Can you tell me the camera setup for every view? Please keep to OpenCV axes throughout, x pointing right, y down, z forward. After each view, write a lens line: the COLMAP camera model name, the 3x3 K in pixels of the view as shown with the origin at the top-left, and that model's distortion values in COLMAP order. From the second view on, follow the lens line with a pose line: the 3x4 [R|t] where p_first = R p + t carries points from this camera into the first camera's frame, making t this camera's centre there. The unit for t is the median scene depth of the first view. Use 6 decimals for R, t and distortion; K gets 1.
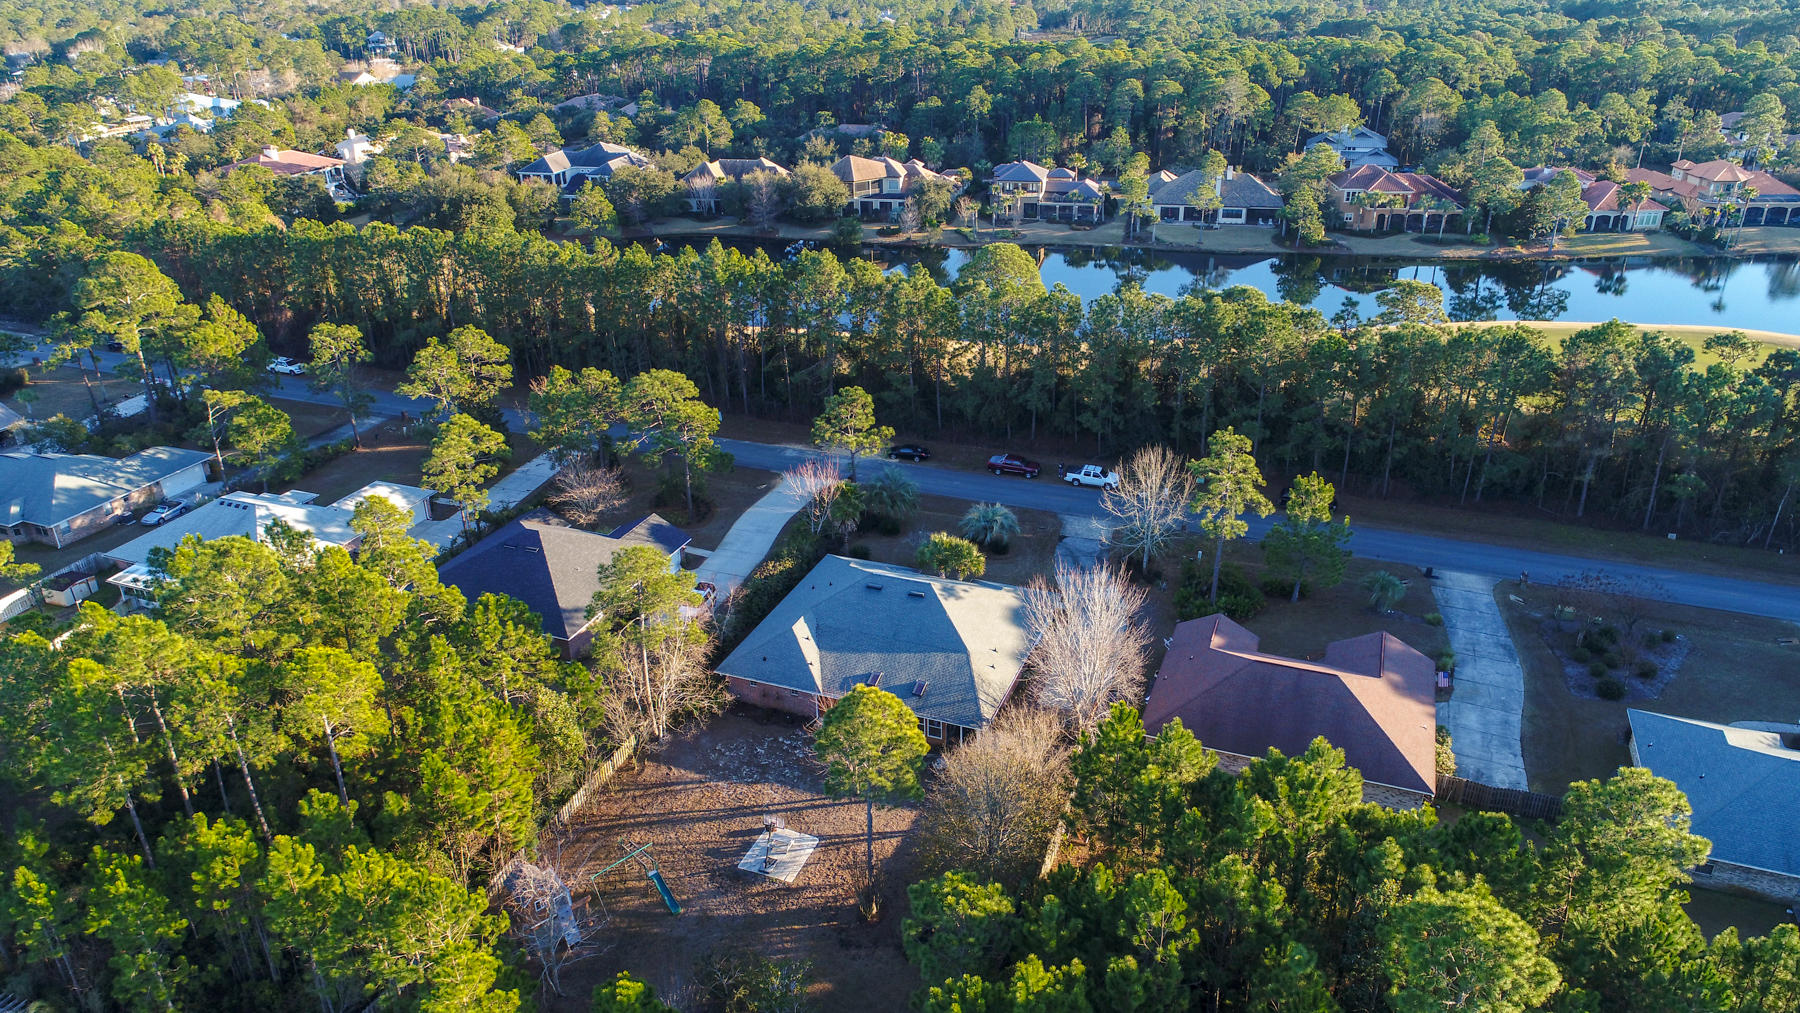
lens RADIAL K [[1248.4, 0, 899.3], [0, 1248.4, 505.4], [0, 0, 1]] dist [-0.003978, -0.001646]
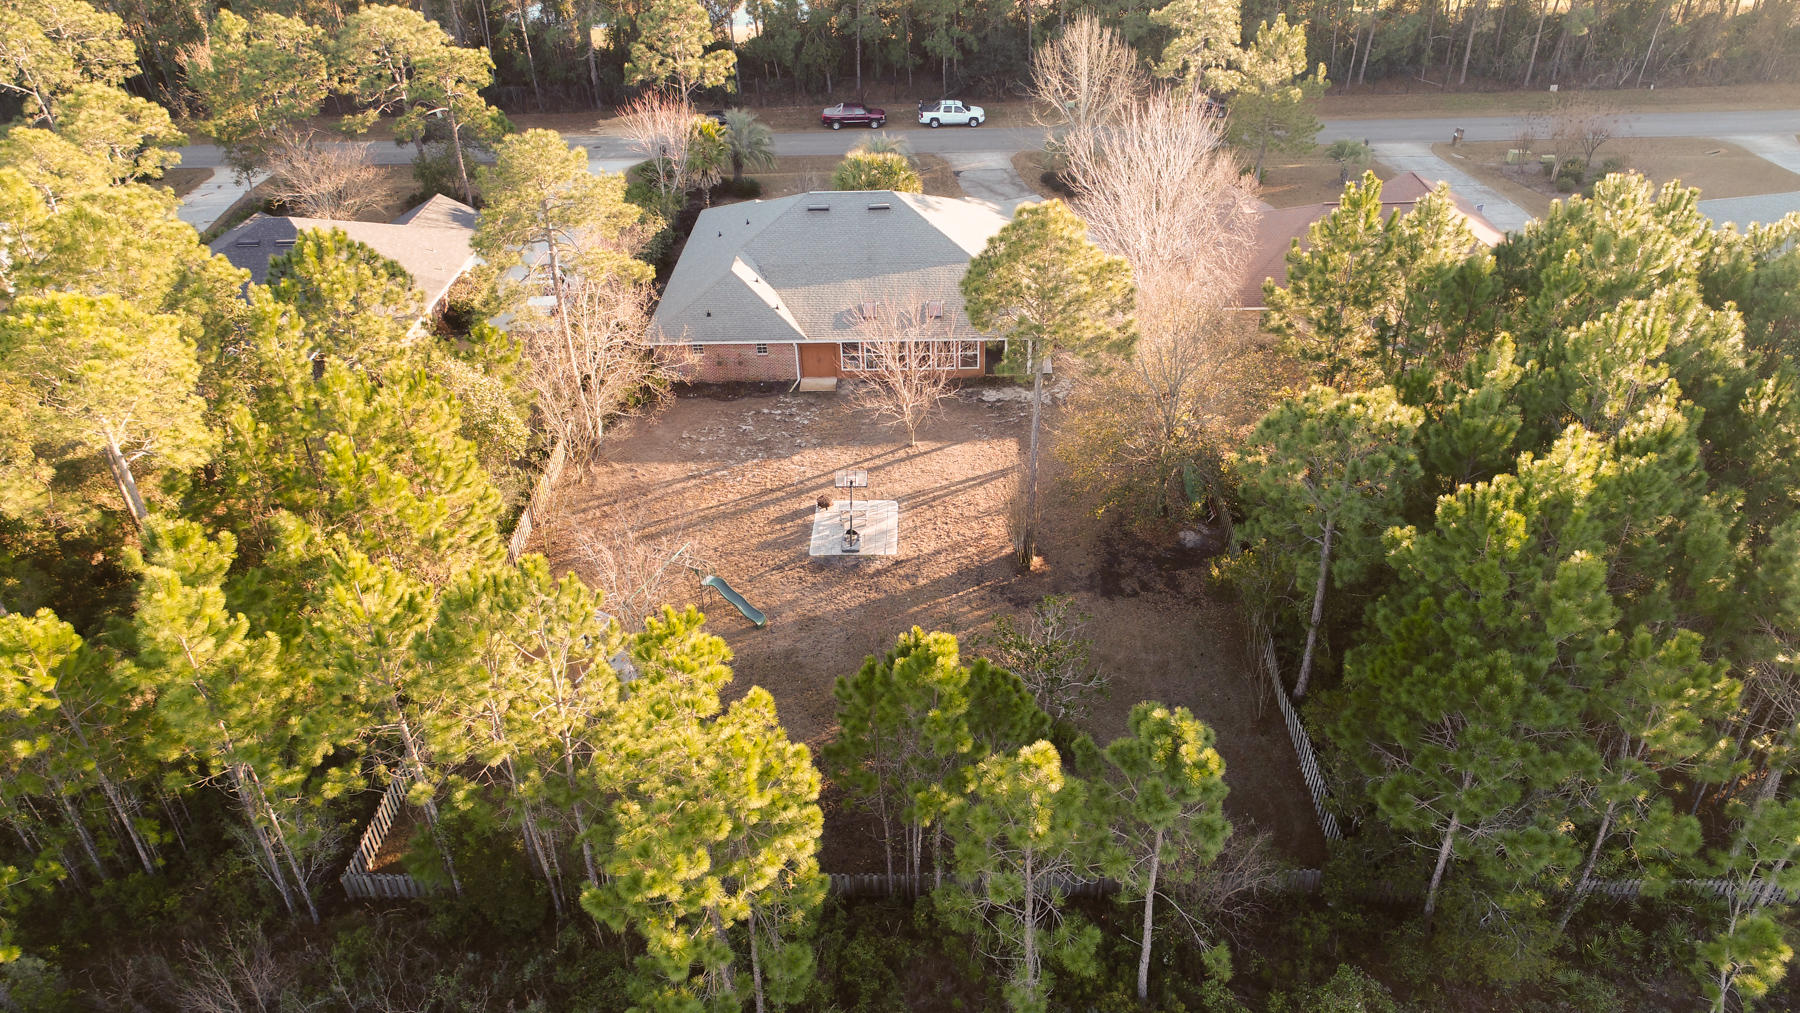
lens RADIAL K [[1205.5, 0, 904.2], [0, 1205.5, 507.2], [0, 0, 1]] dist [-0.005835, -0.003010]
pose [[0.931136, -0.194293, 0.308602, -0.235377], [0.152039, 0.976025, 0.155752, 0.138483], [-0.331465, -0.098107, 0.938353, 0.292641]]
